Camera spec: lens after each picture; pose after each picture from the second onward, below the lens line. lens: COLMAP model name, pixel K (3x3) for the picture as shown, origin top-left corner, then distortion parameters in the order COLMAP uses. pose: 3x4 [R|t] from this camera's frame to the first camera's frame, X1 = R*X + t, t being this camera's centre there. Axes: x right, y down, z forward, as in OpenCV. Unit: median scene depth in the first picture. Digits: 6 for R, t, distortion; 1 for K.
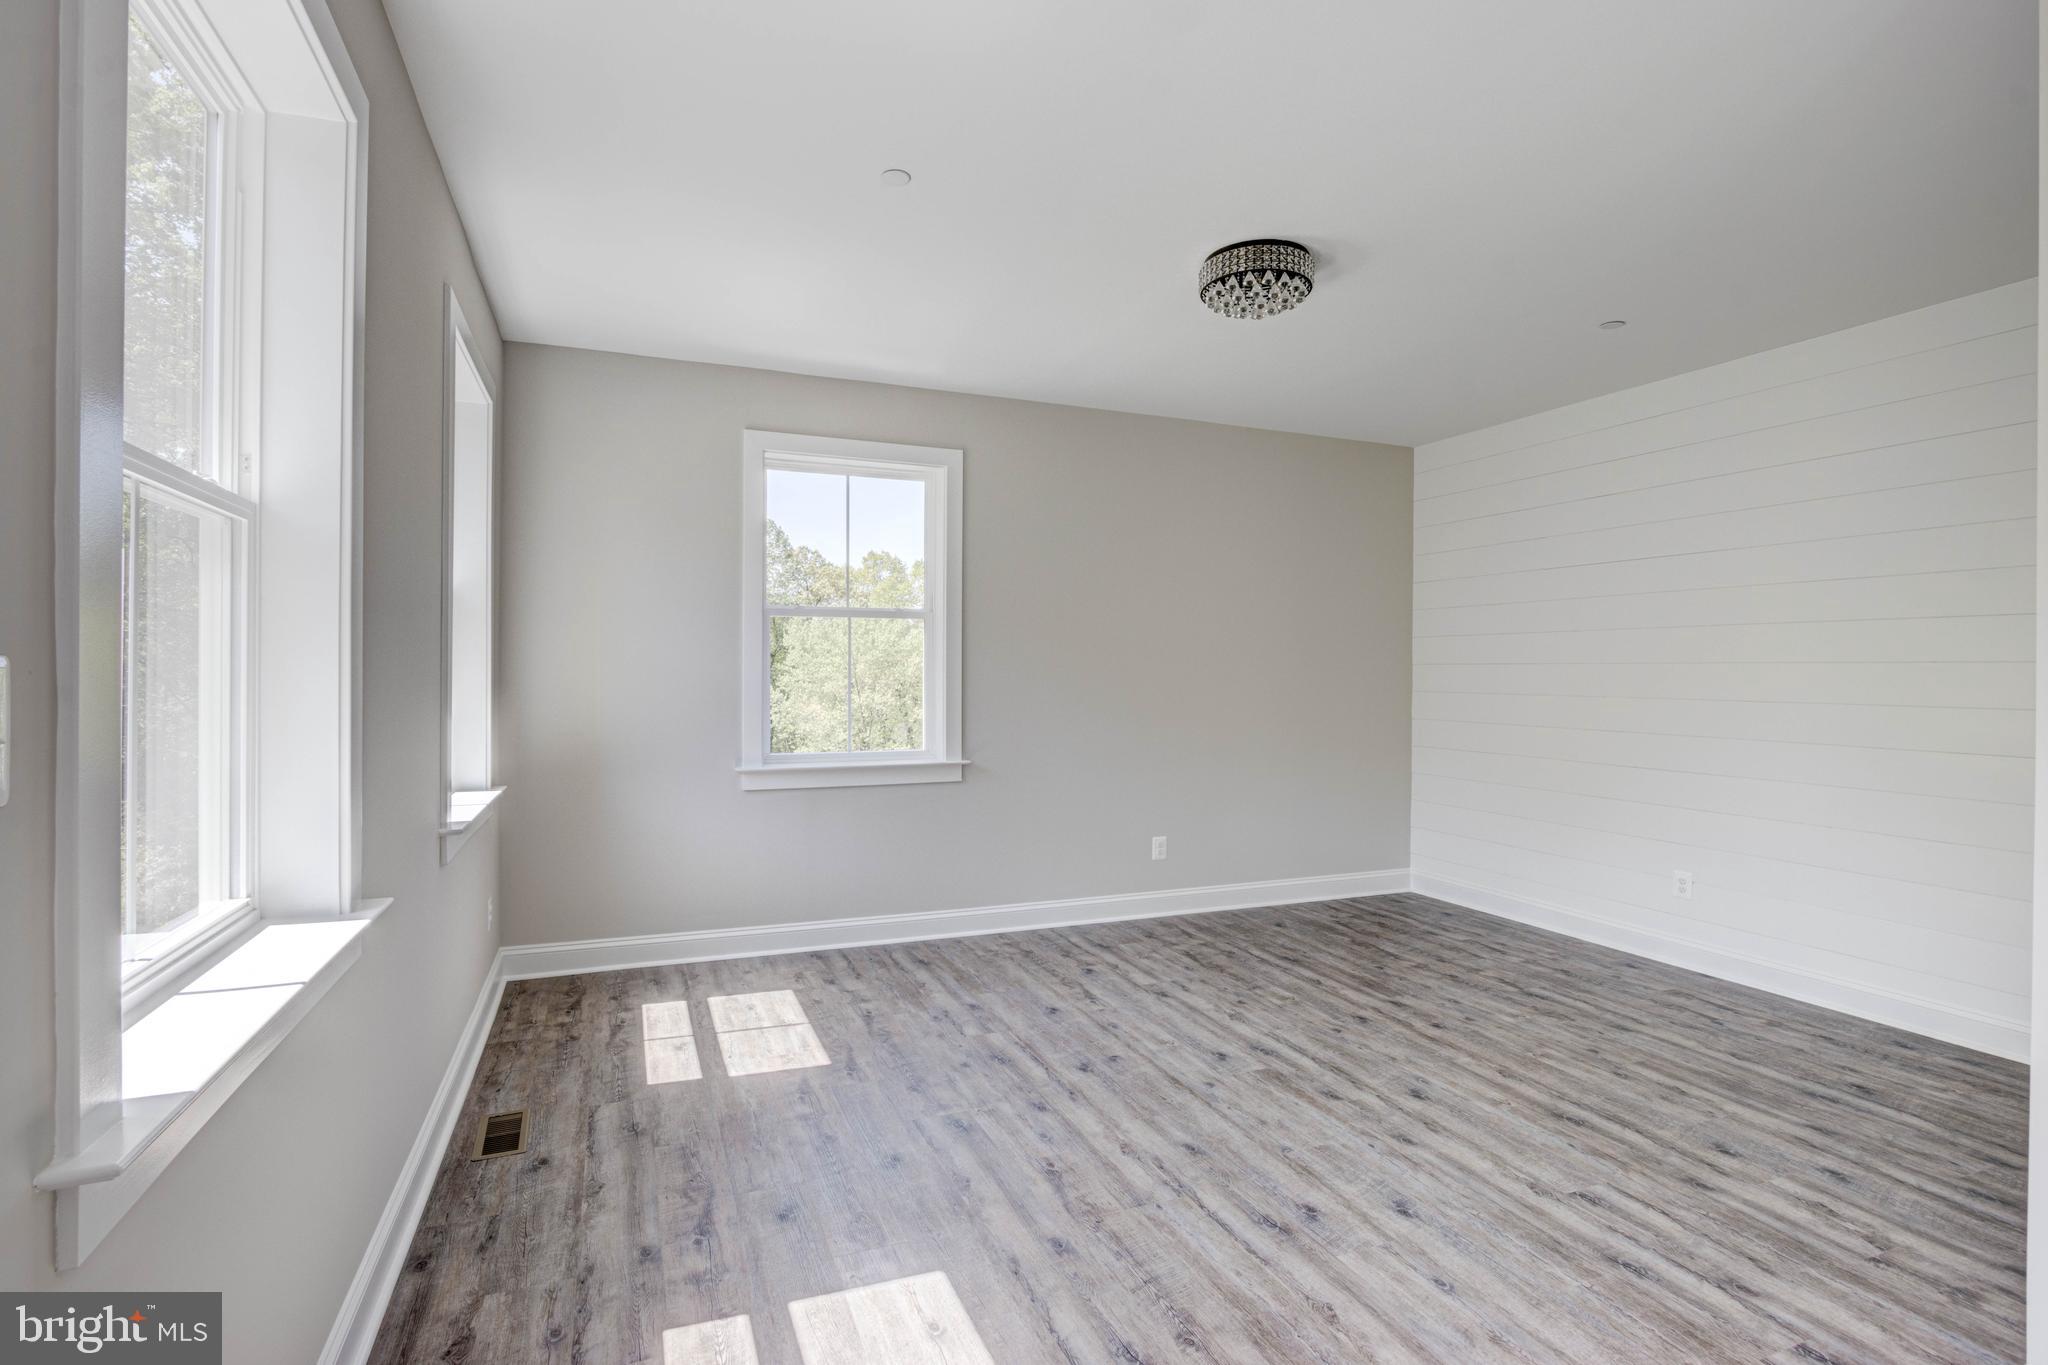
lens RADIAL K [[974.3, 0, 1003.1], [0, 974.3, 671.6], [0, 0, 1]] dist [-0.017724, 0.002246]
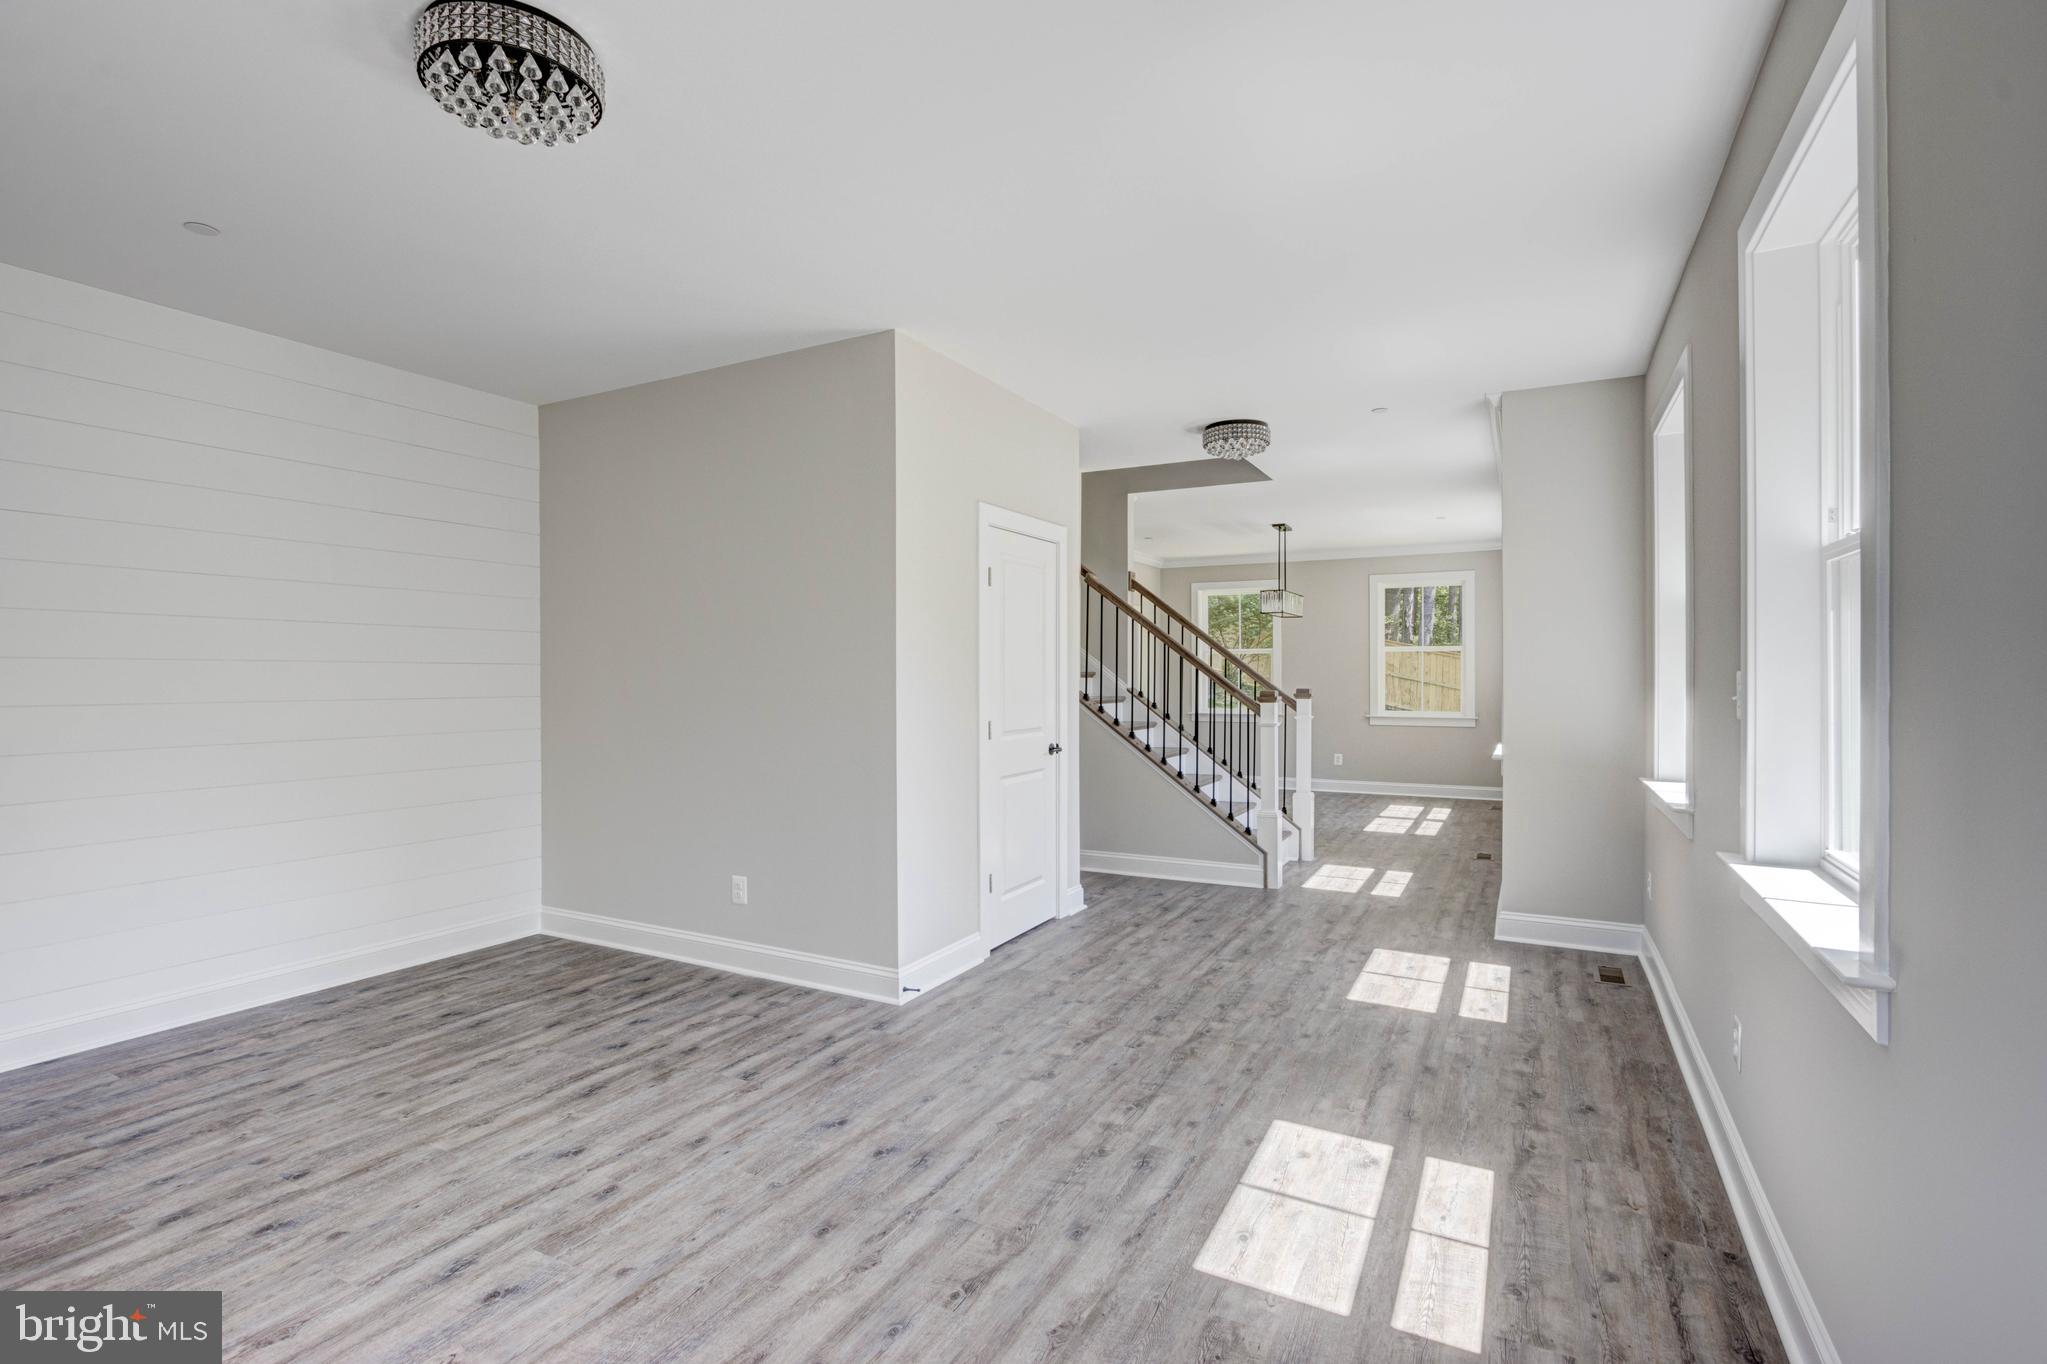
lens RADIAL K [[973.8, 0, 1006.8], [0, 973.8, 678.0], [0, 0, 1]] dist [-0.017724, 0.002246]
pose [[-0.645583, -0.008450, 0.763644, -0.508314], [-0.003359, 0.999961, 0.008225, -0.004276], [-0.763683, 0.002745, -0.645585, 1.295682]]
